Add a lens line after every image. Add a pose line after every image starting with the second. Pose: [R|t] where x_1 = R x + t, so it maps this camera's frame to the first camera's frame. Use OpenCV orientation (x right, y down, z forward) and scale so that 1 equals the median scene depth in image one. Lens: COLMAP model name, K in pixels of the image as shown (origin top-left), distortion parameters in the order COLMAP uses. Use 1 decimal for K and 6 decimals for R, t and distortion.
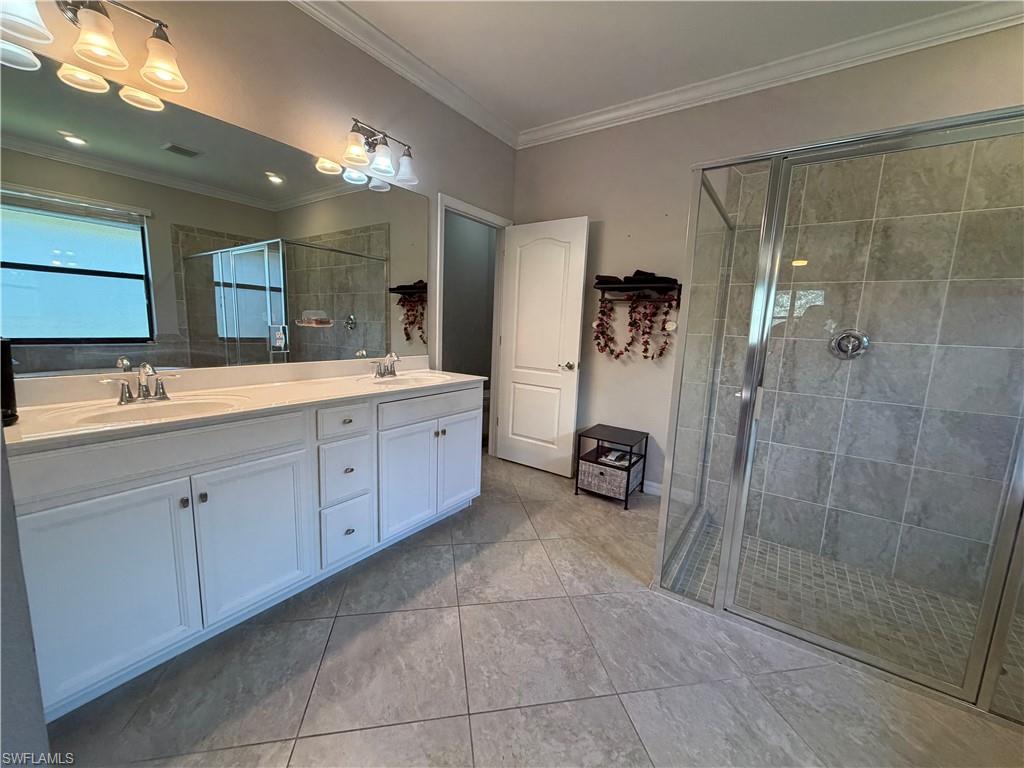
lens RADIAL K [[406.7, 0, 508.8], [0, 406.7, 382.8], [0, 0, 1]] dist [-0.000023, -0.000363]
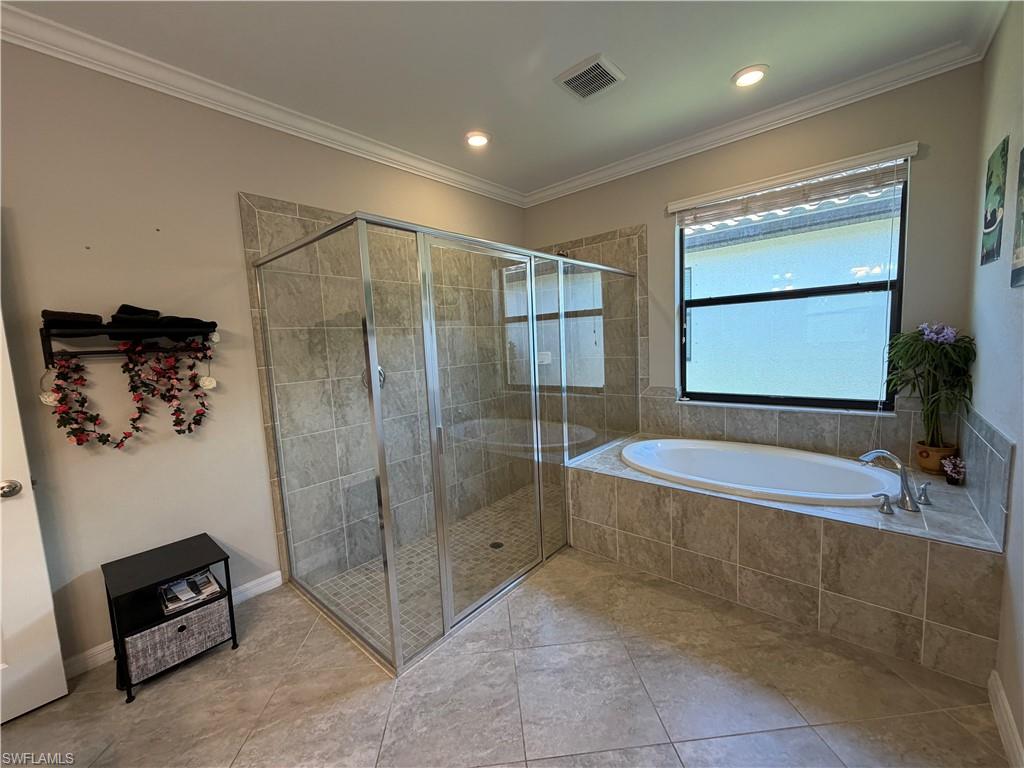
lens RADIAL K [[406.7, 0, 508.8], [0, 406.7, 382.8], [0, 0, 1]] dist [-0.000023, -0.000363]
pose [[0.108871, -0.145586, 0.983337, -0.294501], [0.195520, 0.973030, 0.122413, -0.130885], [-0.974638, 0.178935, 0.134400, 0.382947]]
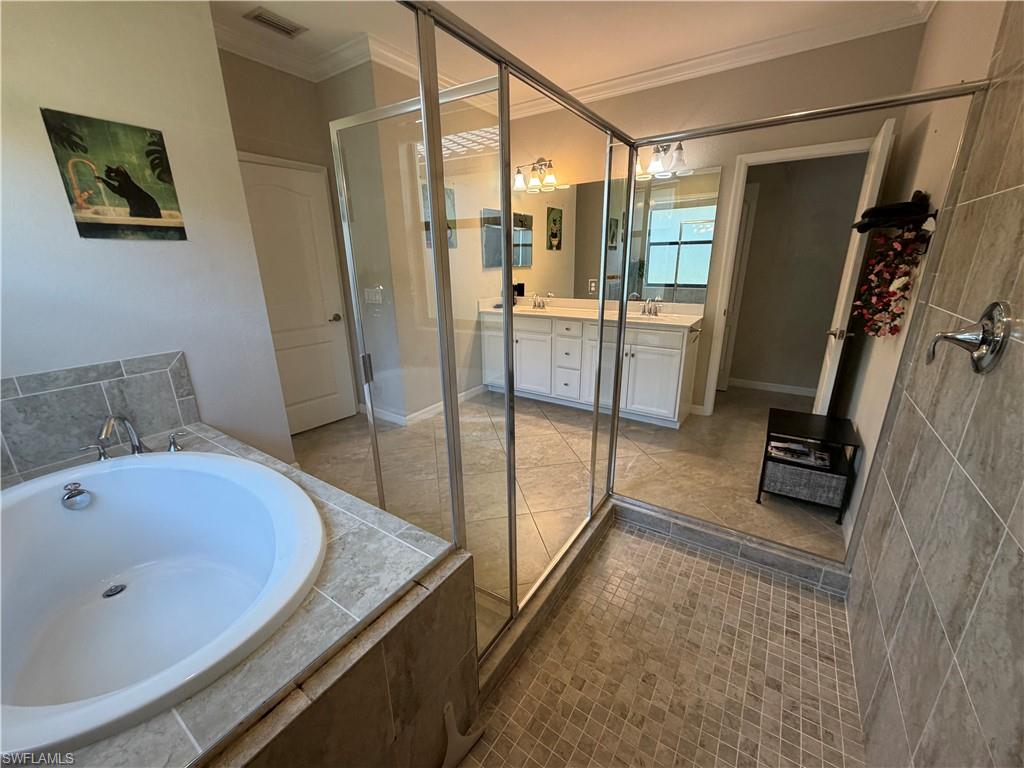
lens RADIAL K [[406.7, 0, 508.8], [0, 406.7, 382.8], [0, 0, 1]] dist [-0.000023, -0.000363]
pose [[0.018716, 0.257208, -0.966175, 1.085036], [-0.129049, 0.958882, 0.252767, -0.081301], [0.991462, 0.119953, 0.051139, 0.425581]]
